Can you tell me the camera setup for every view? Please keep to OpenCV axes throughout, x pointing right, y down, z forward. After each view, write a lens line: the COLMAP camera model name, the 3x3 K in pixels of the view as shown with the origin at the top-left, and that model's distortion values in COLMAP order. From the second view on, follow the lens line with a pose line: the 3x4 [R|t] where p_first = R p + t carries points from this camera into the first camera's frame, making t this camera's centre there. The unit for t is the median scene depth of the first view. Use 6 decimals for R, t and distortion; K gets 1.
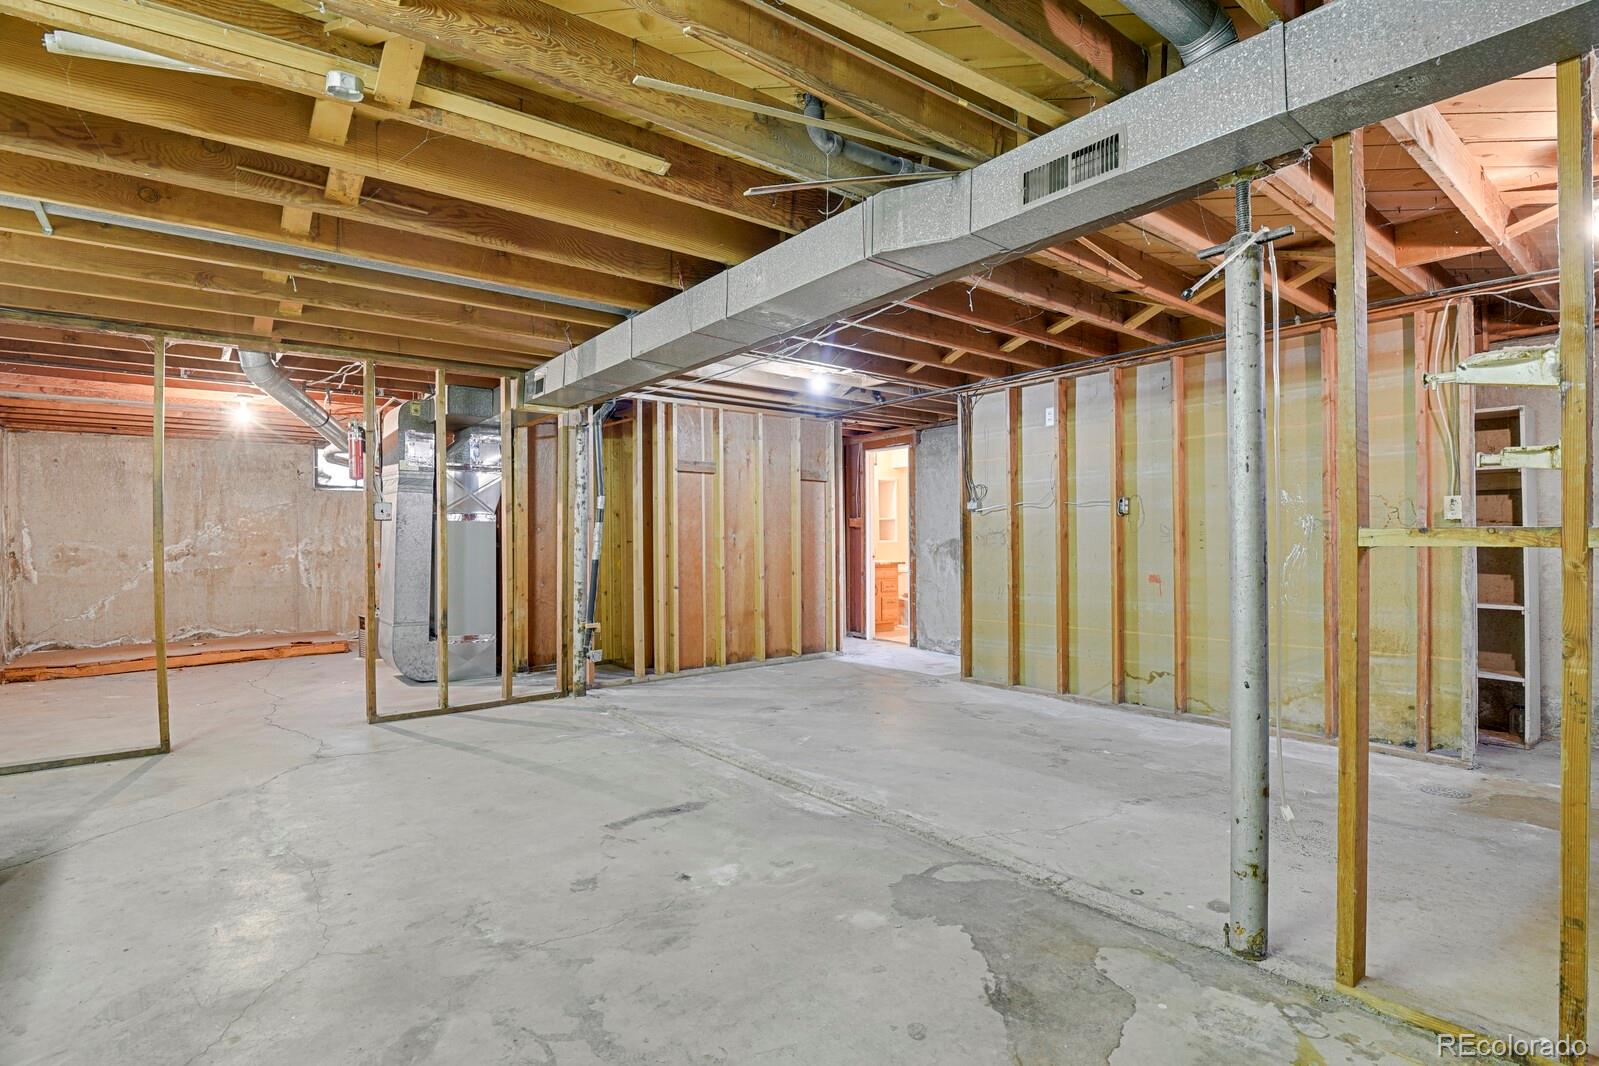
lens RADIAL K [[782.4, 0, 804.6], [0, 782.4, 540.1], [0, 0, 1]] dist [-0.023557, -0.003933]
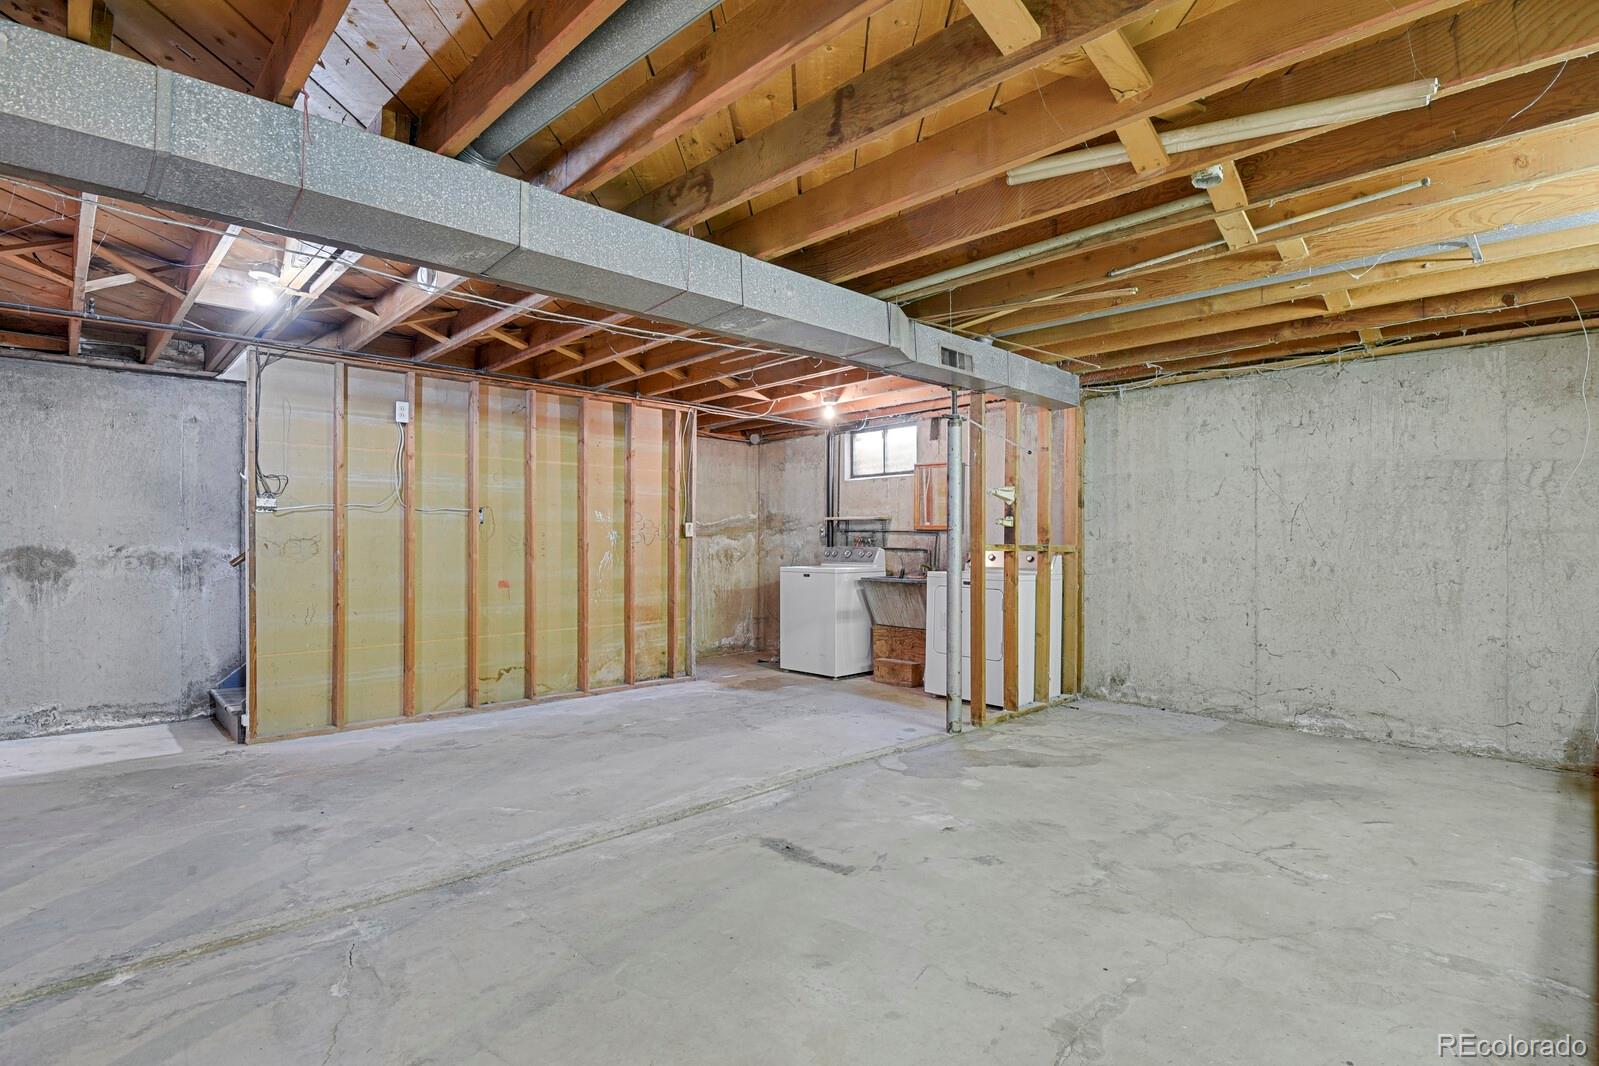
lens RADIAL K [[782.4, 0, 802.3], [0, 782.4, 533.8], [0, 0, 1]] dist [-0.023557, -0.003933]
pose [[-0.097841, 0.018920, 0.995022, -1.102970], [0.001239, 0.999821, -0.018889, 0.000142], [-0.995201, -0.000616, -0.097847, 1.107518]]
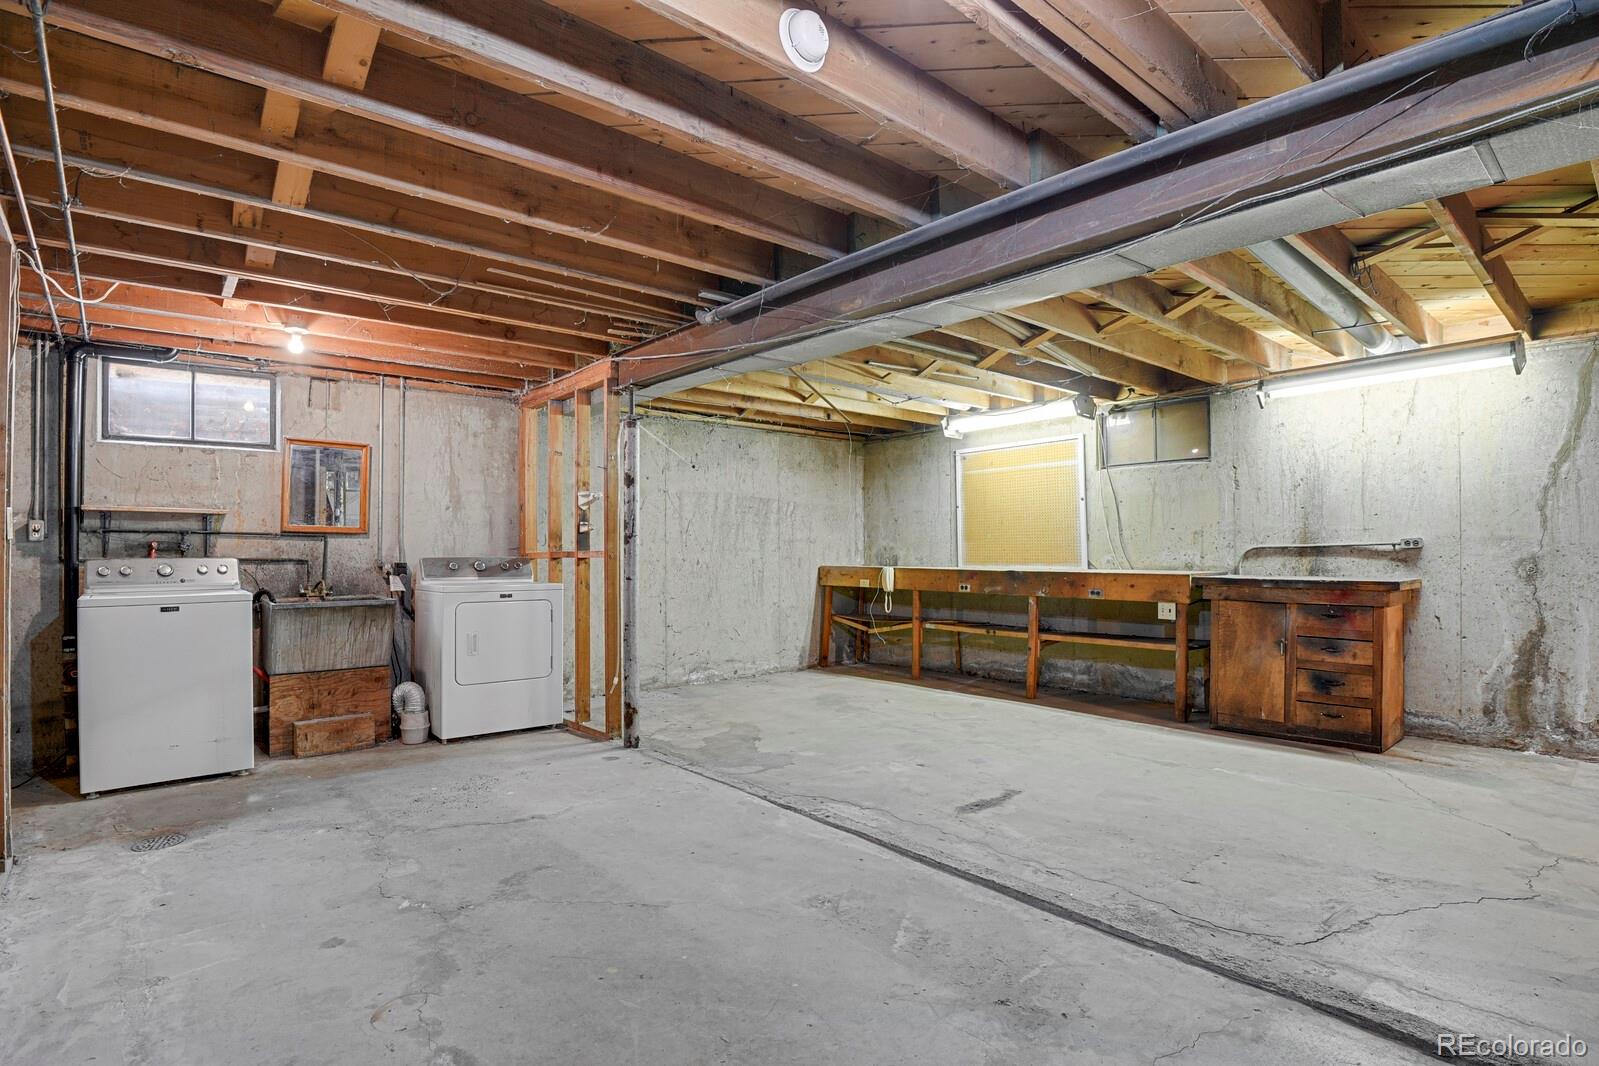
lens RADIAL K [[782.4, 0, 801.7], [0, 782.4, 537.3], [0, 0, 1]] dist [-0.023557, -0.003933]
pose [[-0.999186, 0.011056, -0.038801, 0.119717], [0.011439, 0.999888, -0.009681, -0.015461], [0.038690, -0.010117, -0.999200, 2.133441]]
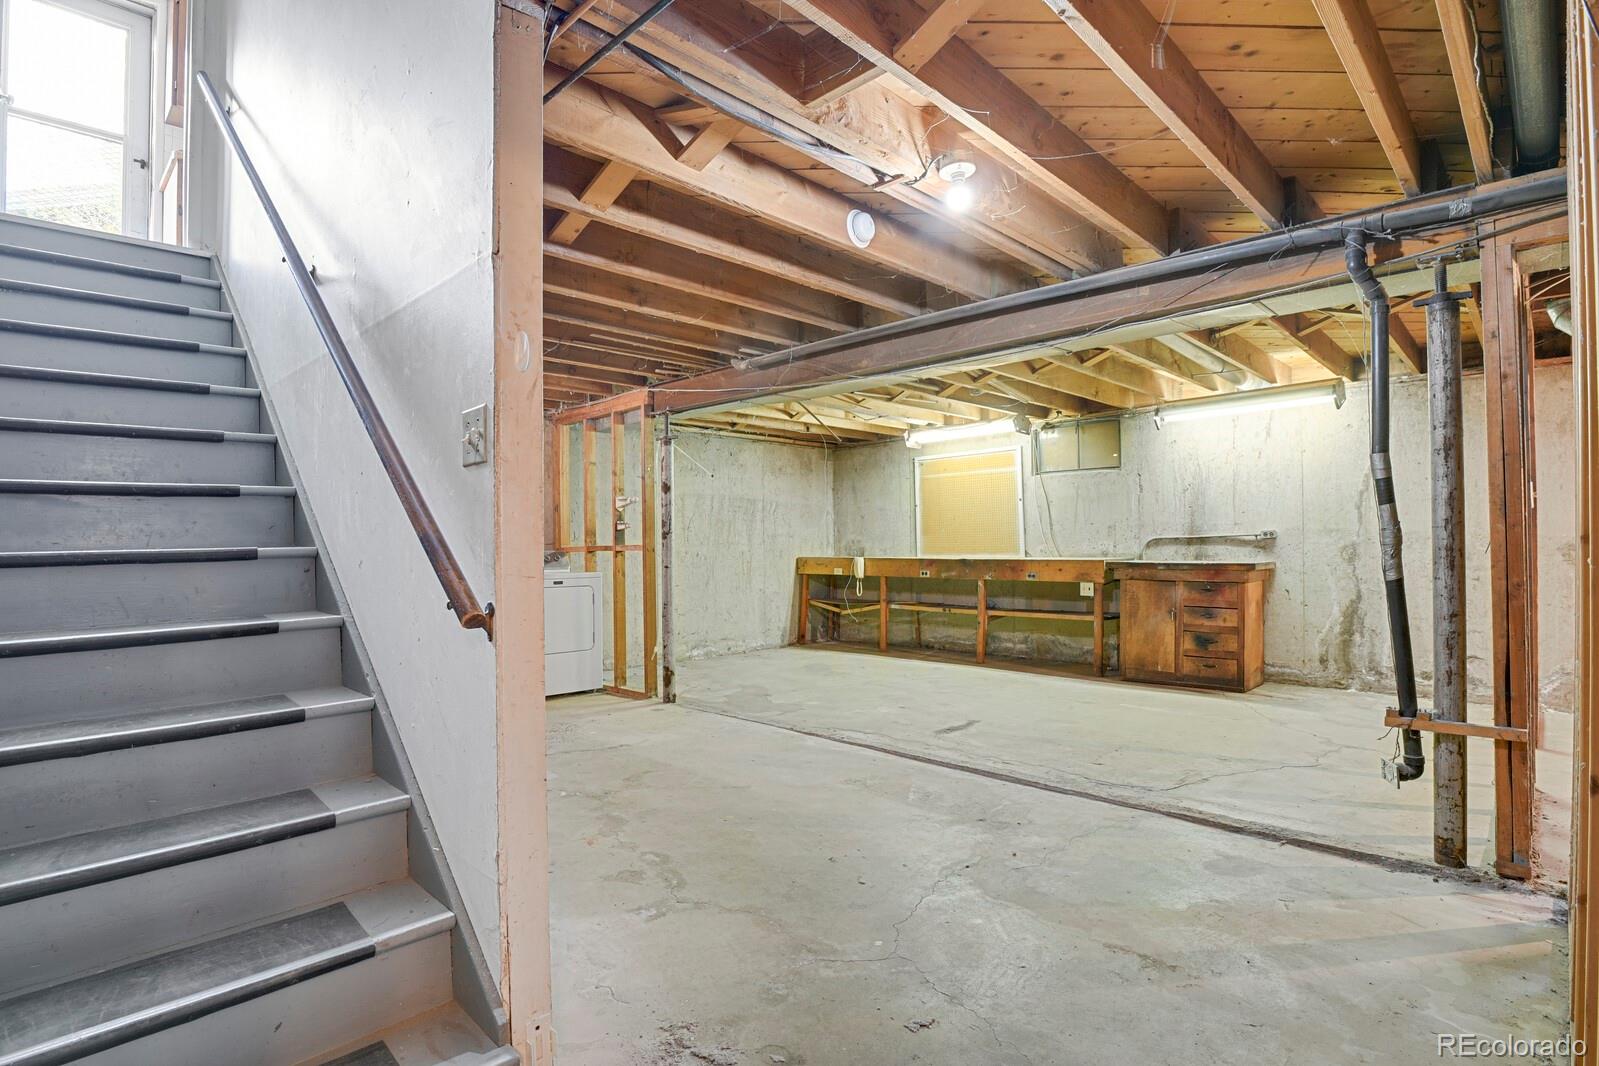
lens RADIAL K [[782.4, 0, 801.4], [0, 782.4, 534.2], [0, 0, 1]] dist [-0.023557, -0.003933]
pose [[-0.993068, 0.017831, -0.116181, 0.283323], [0.018523, 0.999817, -0.004877, -0.017597], [0.116073, -0.006995, -0.993216, 2.499546]]
